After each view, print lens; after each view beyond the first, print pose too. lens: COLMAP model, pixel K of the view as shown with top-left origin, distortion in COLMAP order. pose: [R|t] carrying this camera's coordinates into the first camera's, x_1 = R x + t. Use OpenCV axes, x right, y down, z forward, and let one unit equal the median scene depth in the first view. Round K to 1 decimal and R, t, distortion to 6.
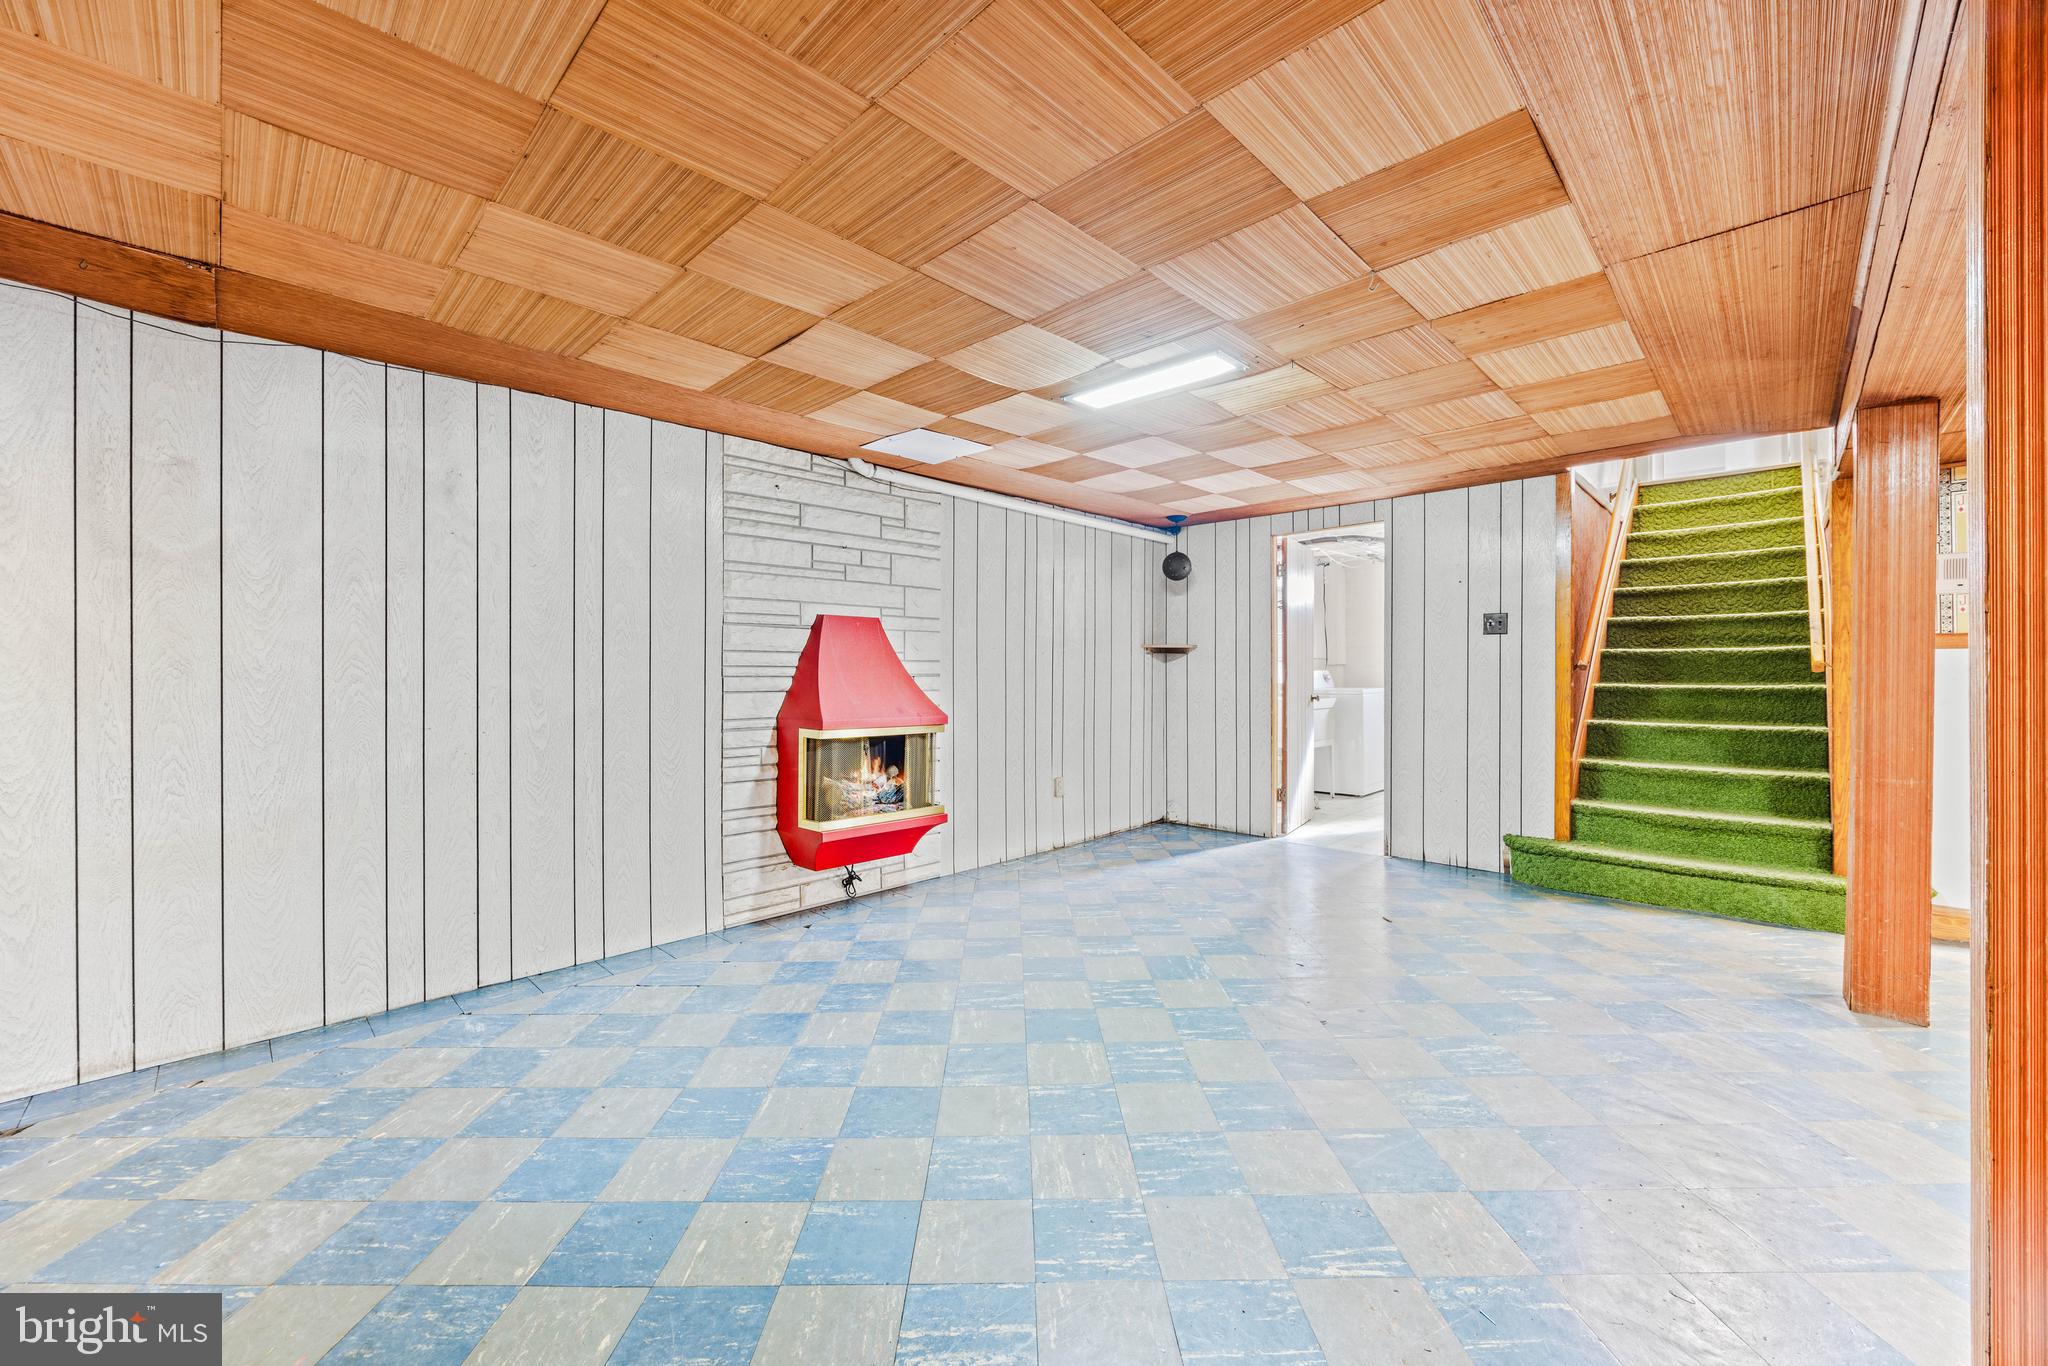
lens RADIAL K [[778.1, 0, 1014.6], [0, 778.1, 681.9], [0, 0, 1]] dist [-0.002207, -0.000423]
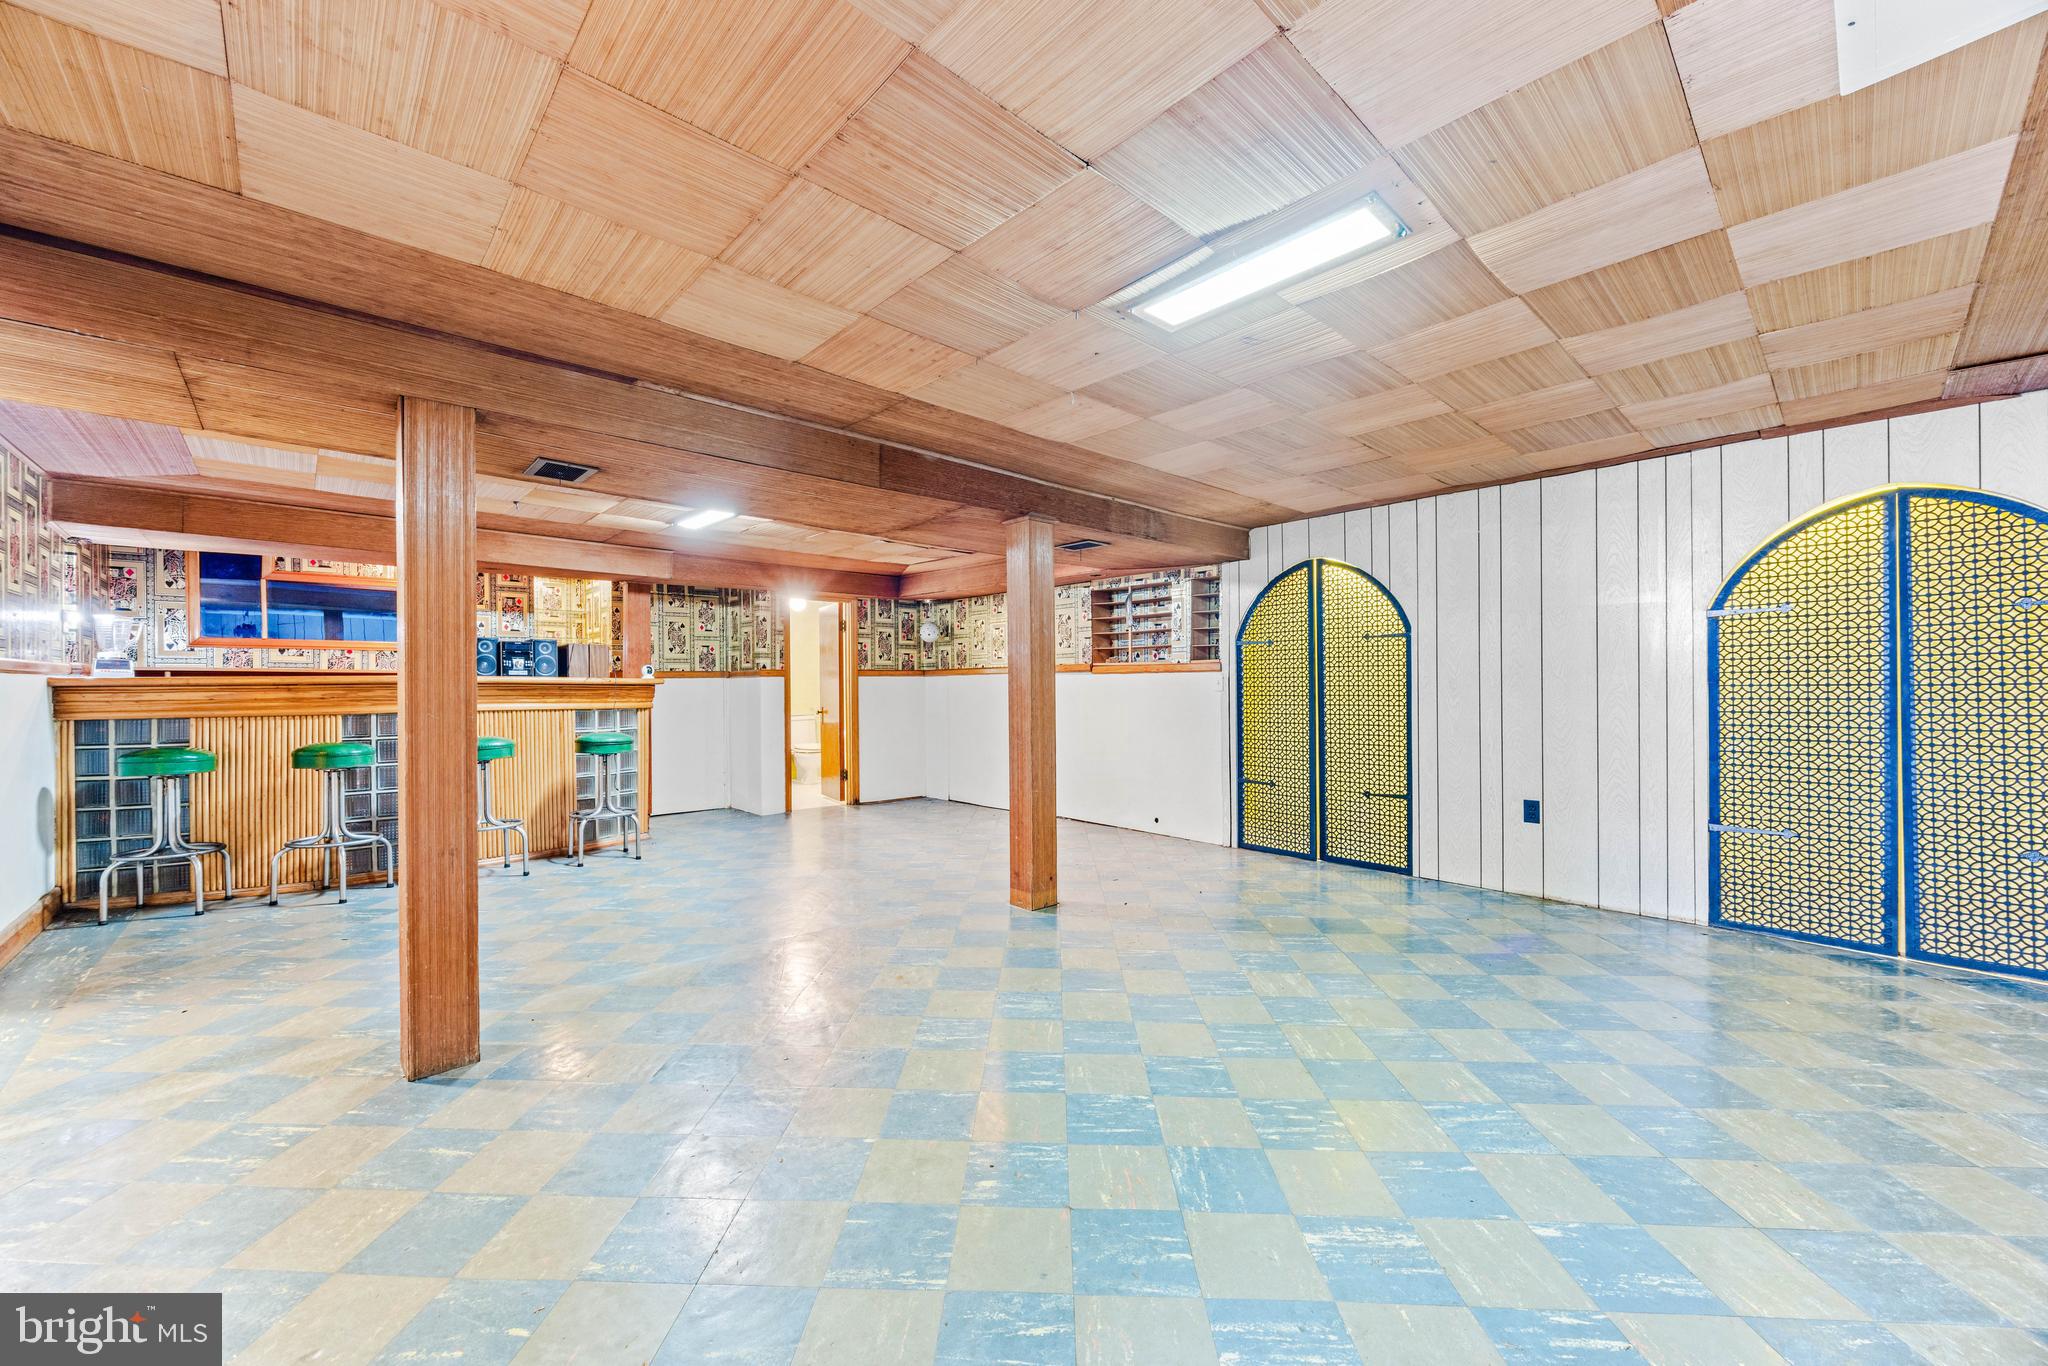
lens RADIAL K [[778.1, 0, 1014.6], [0, 778.1, 681.9], [0, 0, 1]] dist [-0.002207, -0.000423]
pose [[-0.998700, 0.010633, 0.049845, 0.426846], [0.011082, 0.999900, 0.008751, -0.026517], [-0.049747, 0.009292, -0.998719, 2.024099]]
